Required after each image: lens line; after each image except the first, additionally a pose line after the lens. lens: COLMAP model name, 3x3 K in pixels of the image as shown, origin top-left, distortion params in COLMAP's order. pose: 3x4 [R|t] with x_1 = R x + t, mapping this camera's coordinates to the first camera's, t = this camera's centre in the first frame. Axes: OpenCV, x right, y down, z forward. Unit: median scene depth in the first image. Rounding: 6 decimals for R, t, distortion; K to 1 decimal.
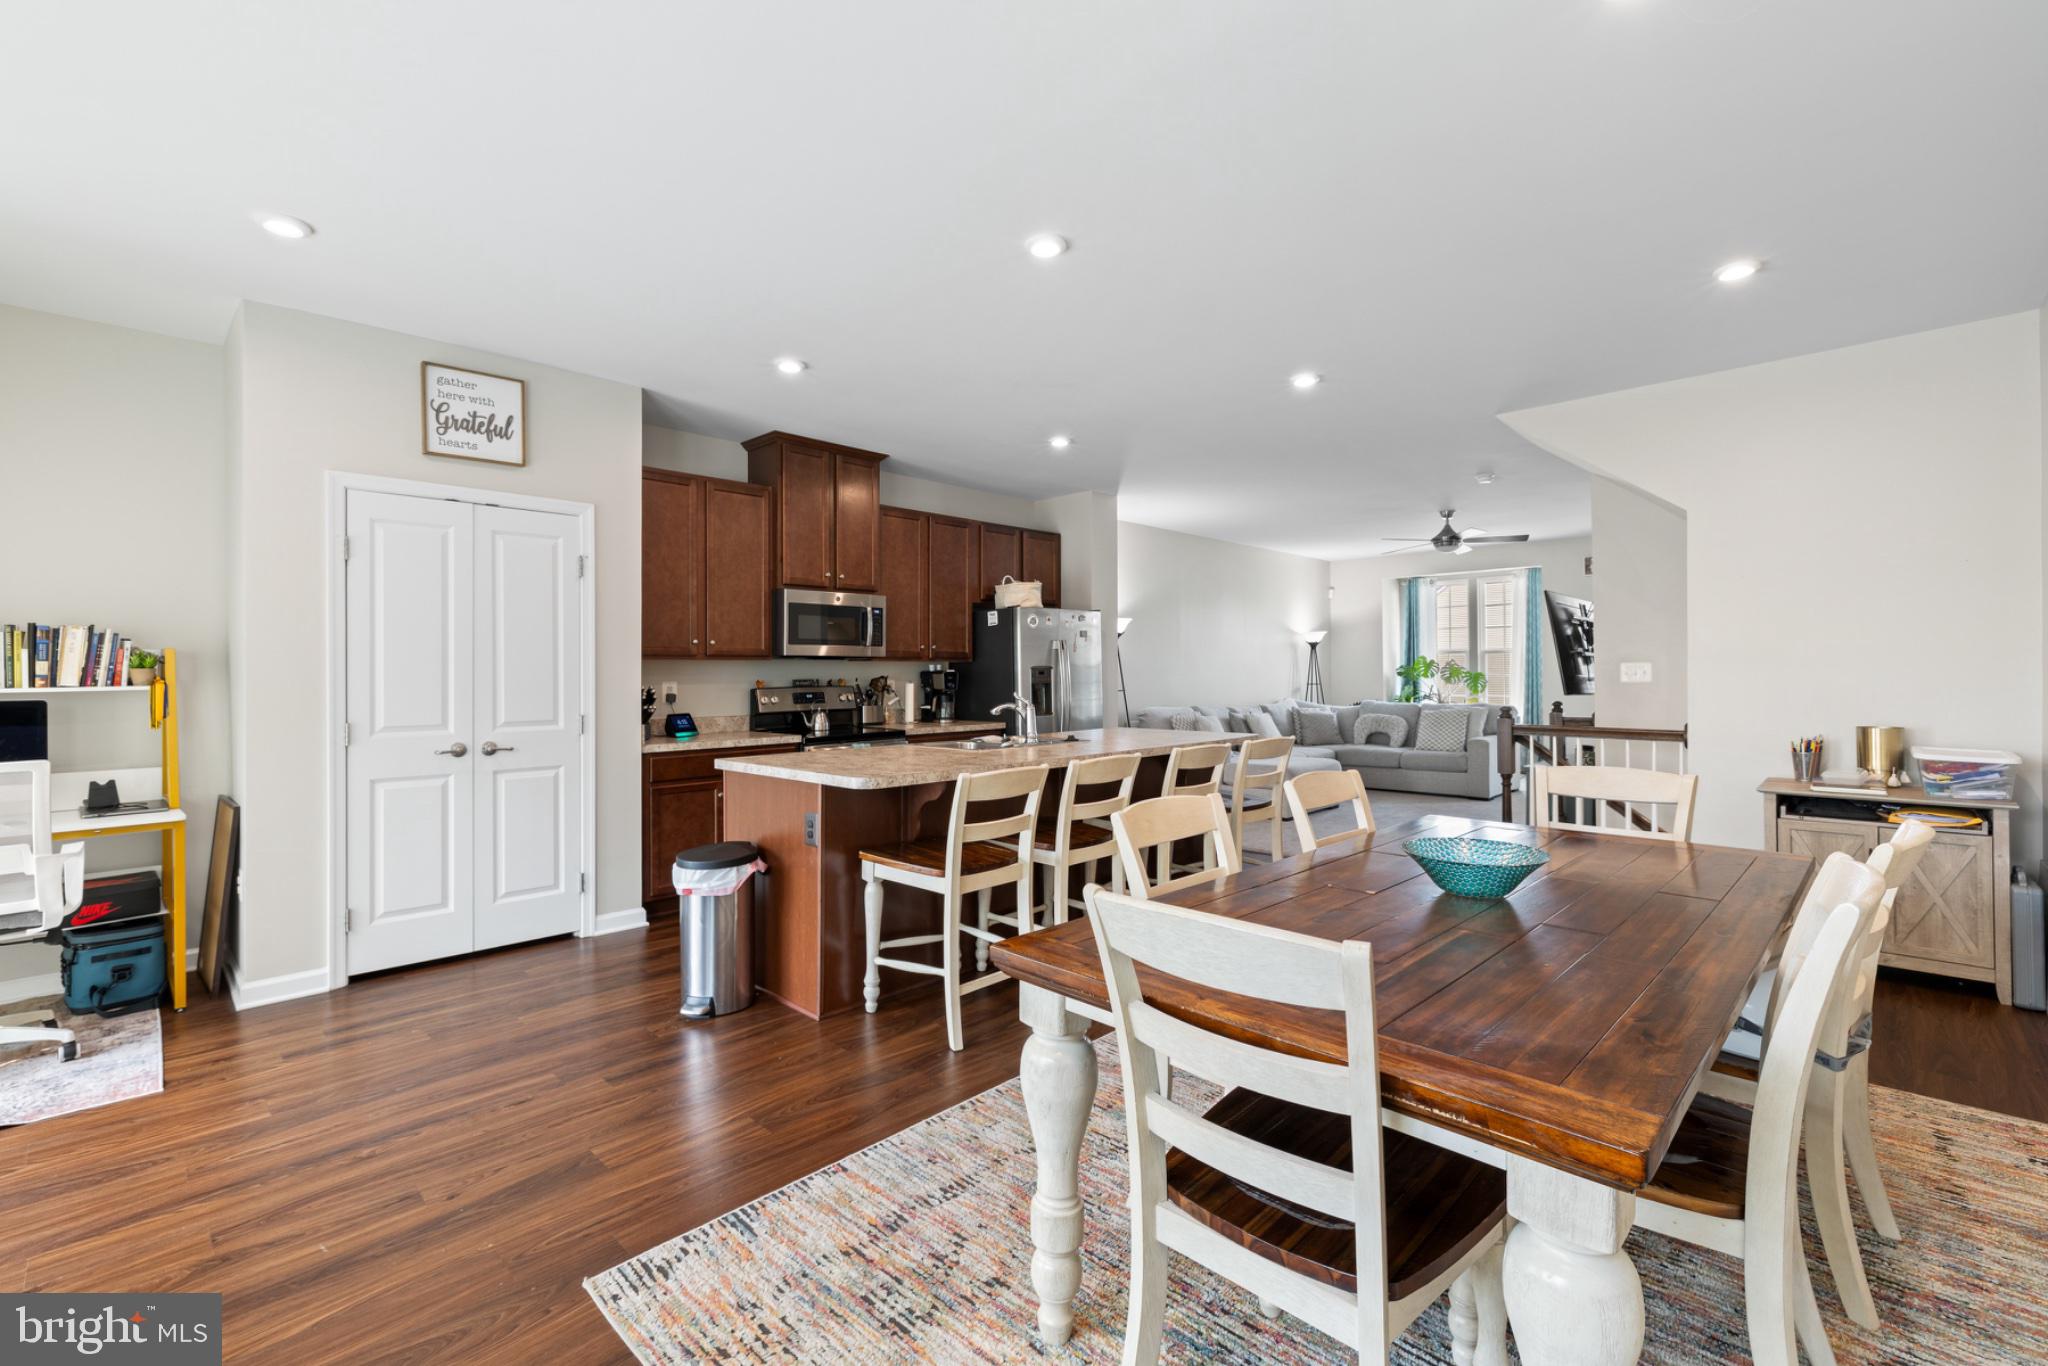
lens RADIAL K [[889.6, 0, 1029.8], [0, 889.6, 670.8], [0, 0, 1]] dist [0.008522, 0.000011]
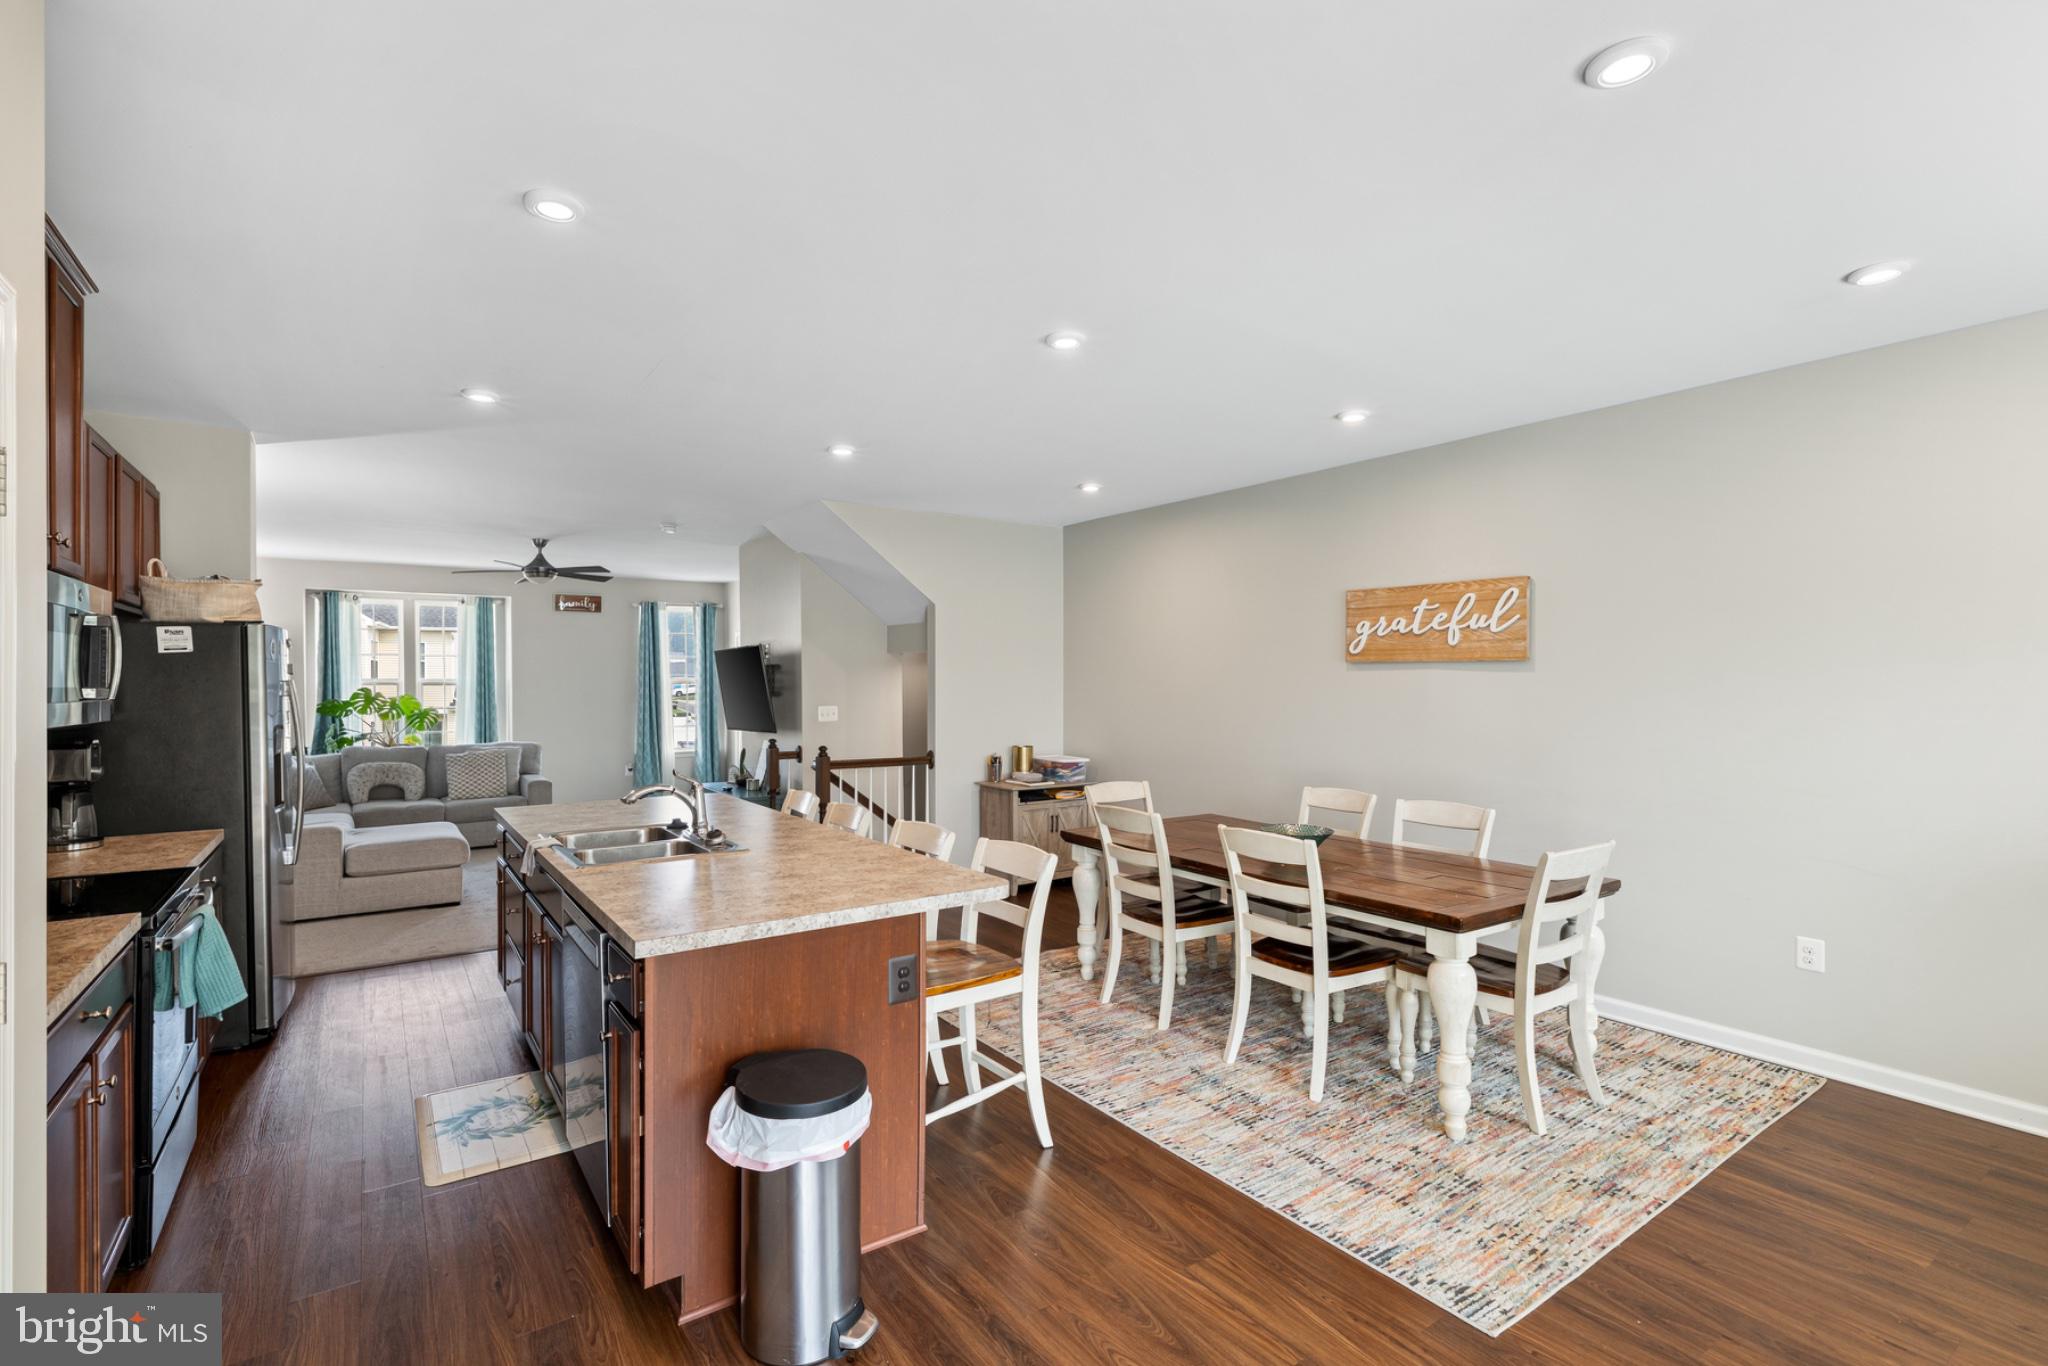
lens RADIAL K [[931.1, 0, 1029.6], [0, 931.1, 686.6], [0, 0, 1]] dist [-0.000244, -0.000132]
pose [[0.188621, 0.001158, 0.982049, -0.583282], [-0.000802, 0.999999, -0.001026, -0.035722], [-0.982050, -0.000594, 0.188622, 0.455166]]
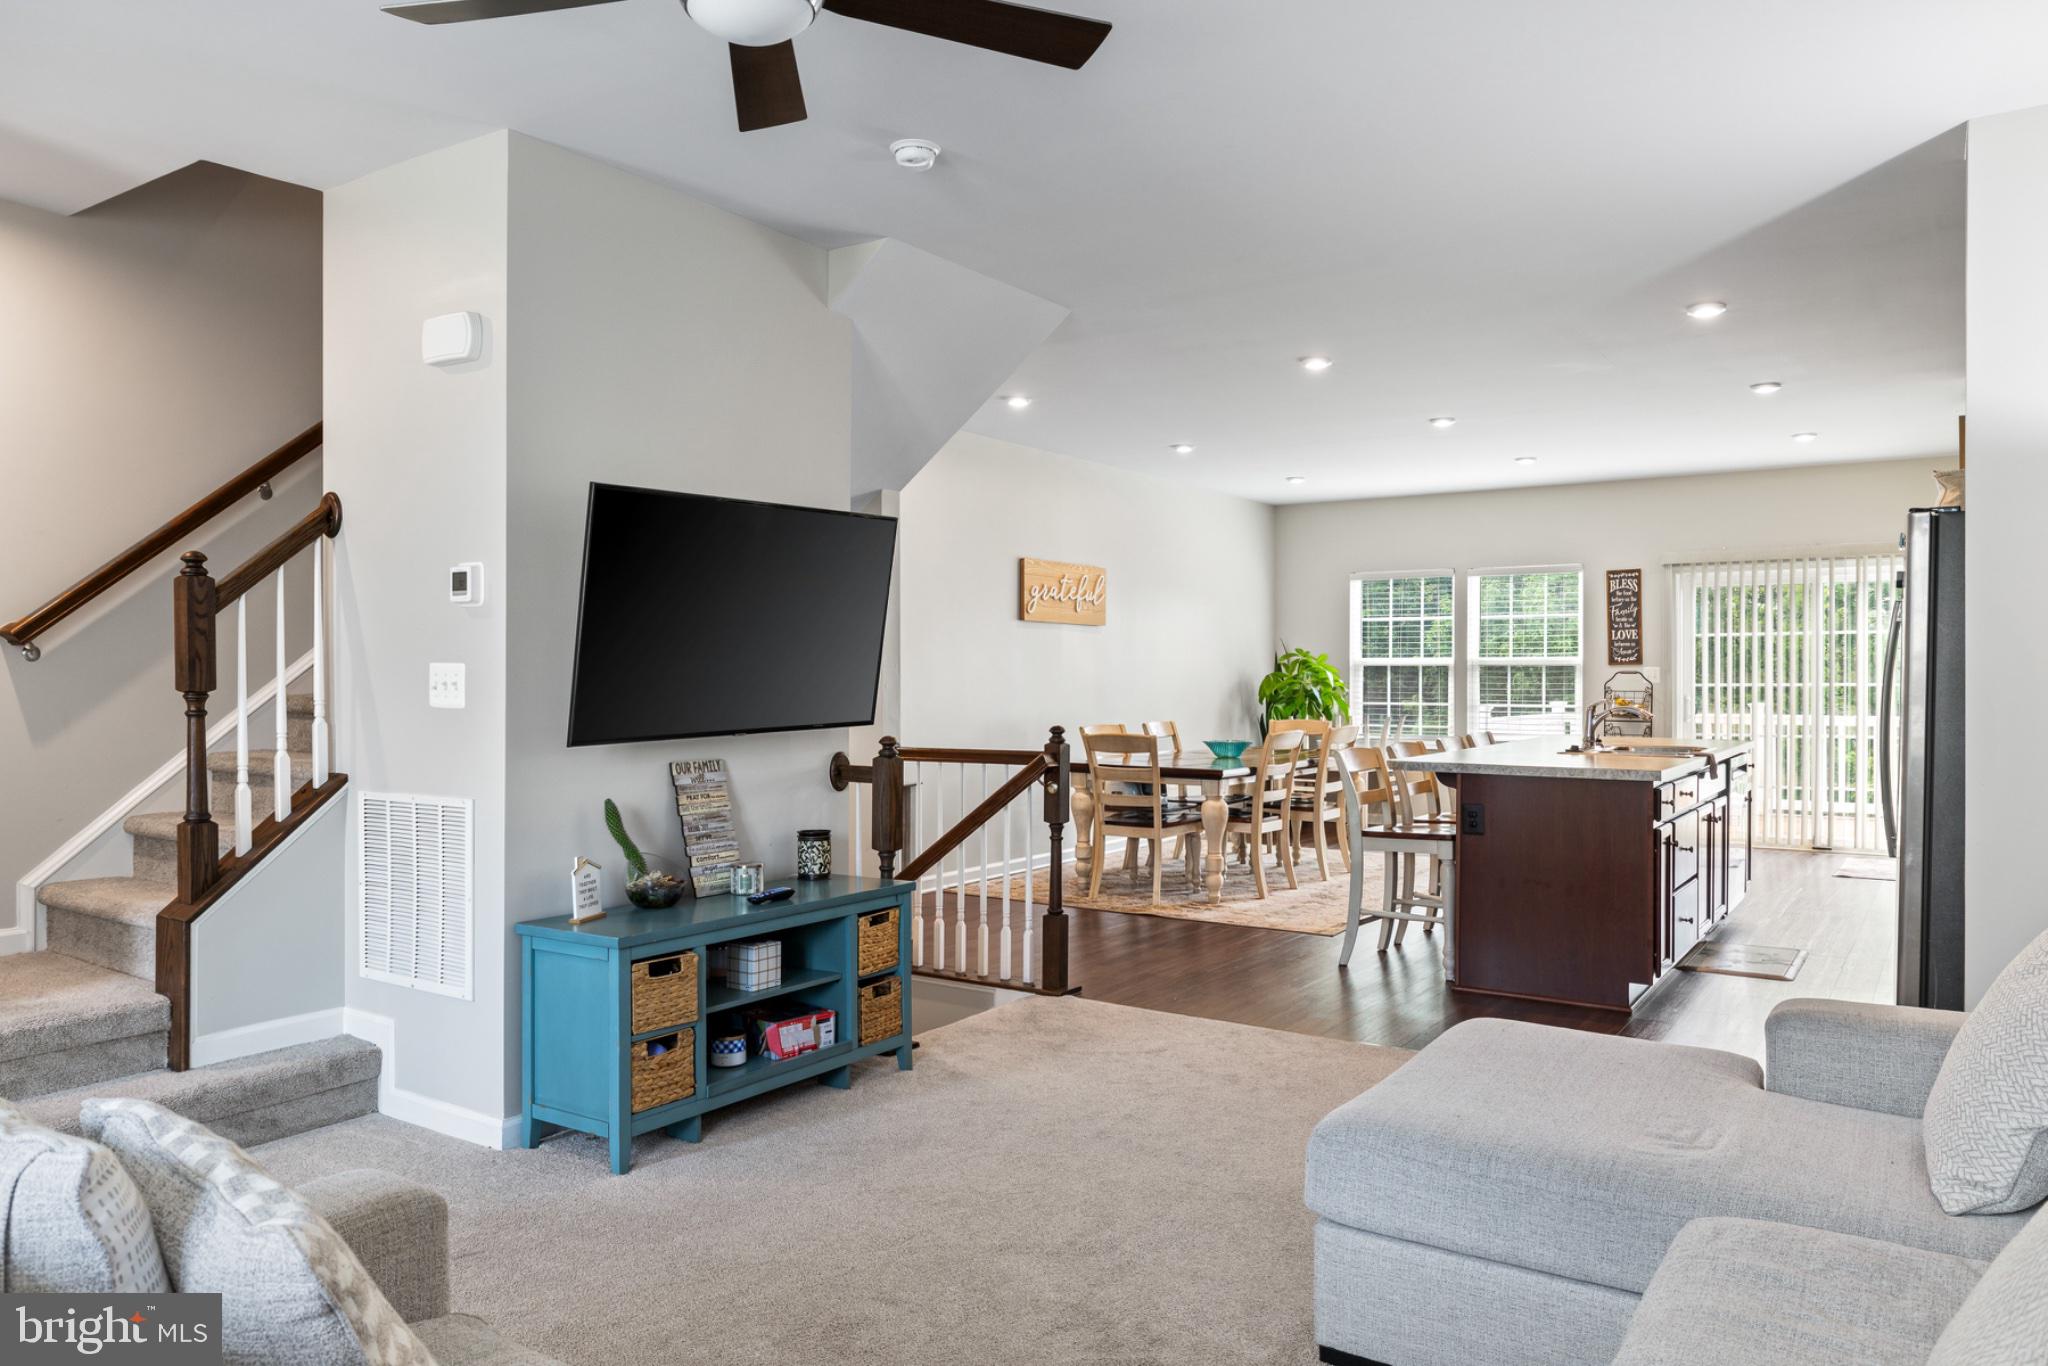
lens RADIAL K [[1396.3, 0, 1012.2], [0, 1396.3, 678.0], [0, 0, 1]] dist [0.021062, -0.005145]
pose [[-0.987054, 0.007542, -0.160212, 0.683606], [0.006783, 0.999963, 0.005282, -0.003908], [0.160246, 0.004127, -0.987069, 1.905656]]
